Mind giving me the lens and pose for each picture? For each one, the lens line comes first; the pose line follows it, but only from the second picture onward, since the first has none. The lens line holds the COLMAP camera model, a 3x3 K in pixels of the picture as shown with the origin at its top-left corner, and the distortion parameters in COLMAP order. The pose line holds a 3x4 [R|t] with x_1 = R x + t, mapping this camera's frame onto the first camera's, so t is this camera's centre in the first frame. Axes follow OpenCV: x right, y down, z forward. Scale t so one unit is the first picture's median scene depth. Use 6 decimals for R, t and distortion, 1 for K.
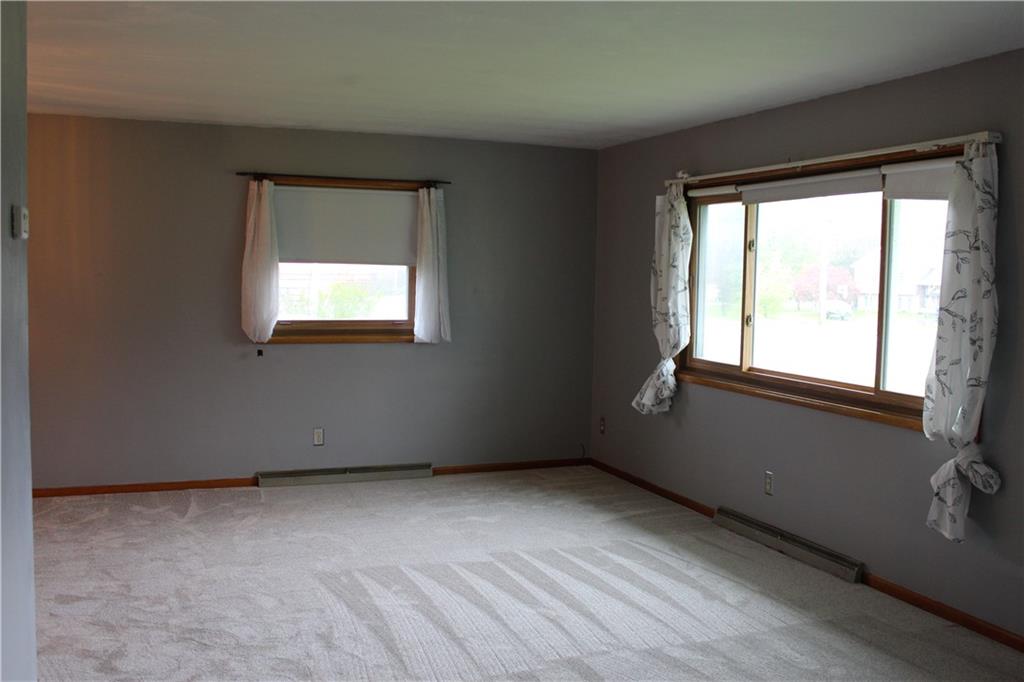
lens RADIAL K [[954.8, 0, 512.0], [0, 954.8, 341.0], [0, 0, 1]] dist [-0.163767, 0.174656]
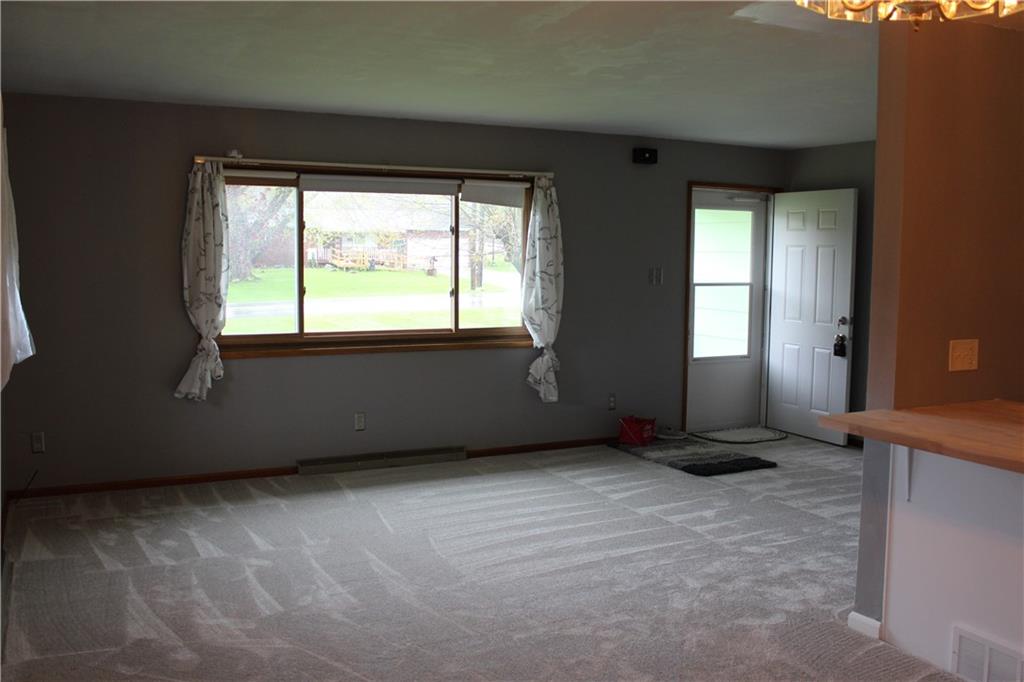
lens RADIAL K [[954.8, 0, 512.0], [0, 954.8, 341.0], [0, 0, 1]] dist [-0.163767, 0.174656]
pose [[-0.103244, -0.116693, 0.987787, -0.832450], [0.055782, 0.990852, 0.122885, -0.081936], [-0.993091, 0.067788, -0.095791, 0.786039]]
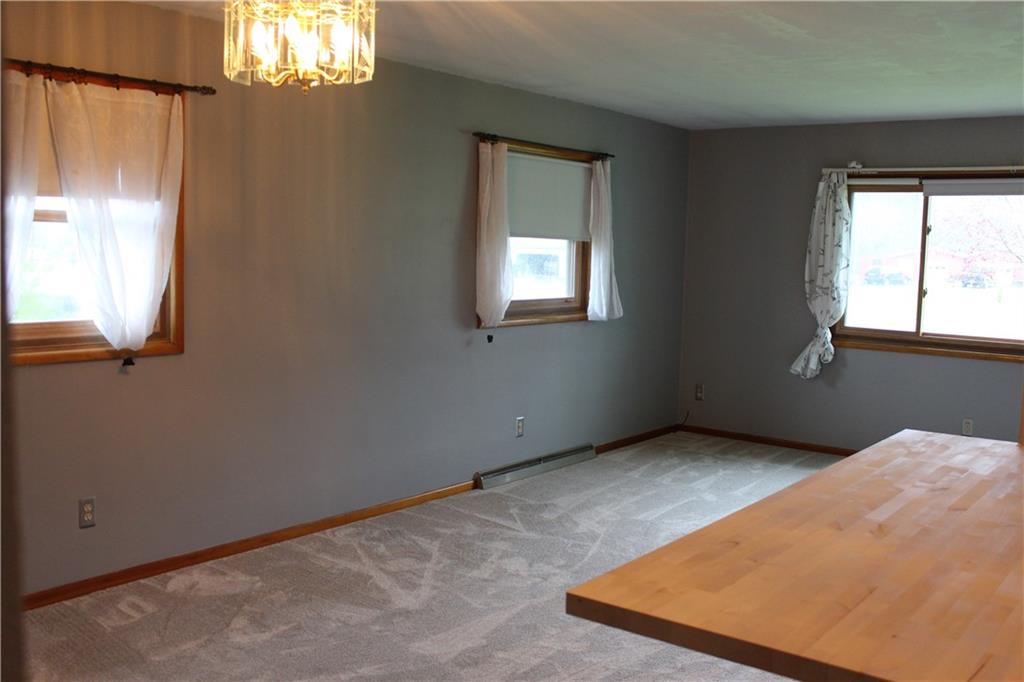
lens RADIAL K [[954.8, 0, 512.0], [0, 954.8, 341.0], [0, 0, 1]] dist [-0.163767, 0.174656]
pose [[0.868928, -0.045416, 0.492850, -0.709536], [0.025085, 0.998542, 0.047788, -0.028220], [-0.494302, -0.029161, 0.868801, 0.218337]]
